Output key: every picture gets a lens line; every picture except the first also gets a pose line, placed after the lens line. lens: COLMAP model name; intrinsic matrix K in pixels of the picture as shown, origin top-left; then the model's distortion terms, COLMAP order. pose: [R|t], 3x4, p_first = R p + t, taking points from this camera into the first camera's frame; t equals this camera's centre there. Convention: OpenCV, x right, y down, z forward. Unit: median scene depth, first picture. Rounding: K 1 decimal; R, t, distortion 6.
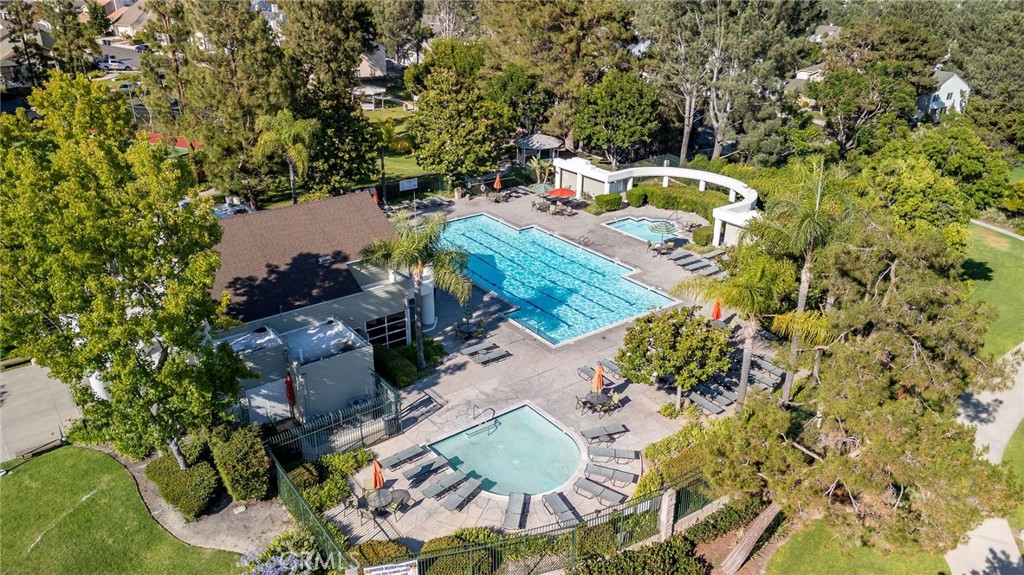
lens RADIAL K [[757.8, 0, 512.0], [0, 757.8, 287.5], [0, 0, 1]] dist [0.103146, -0.082396]
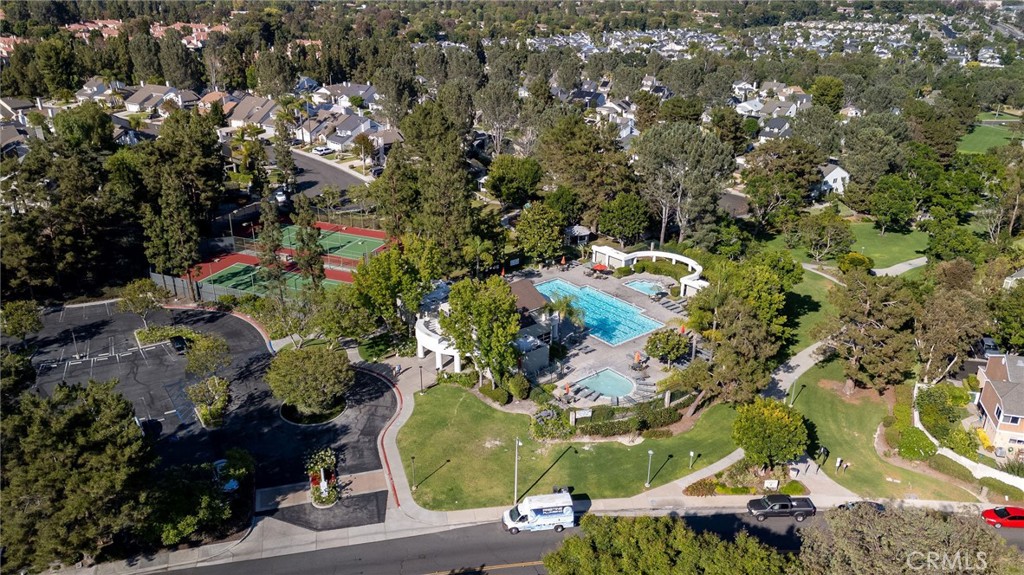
lens RADIAL K [[757.8, 0, 512.0], [0, 757.8, 287.5], [0, 0, 1]] dist [0.103146, -0.082396]
pose [[0.999047, -0.012643, 0.041767, -0.231722], [0.013628, 0.999634, -0.023368, -0.033536], [-0.041457, 0.023915, 0.998854, -0.865648]]
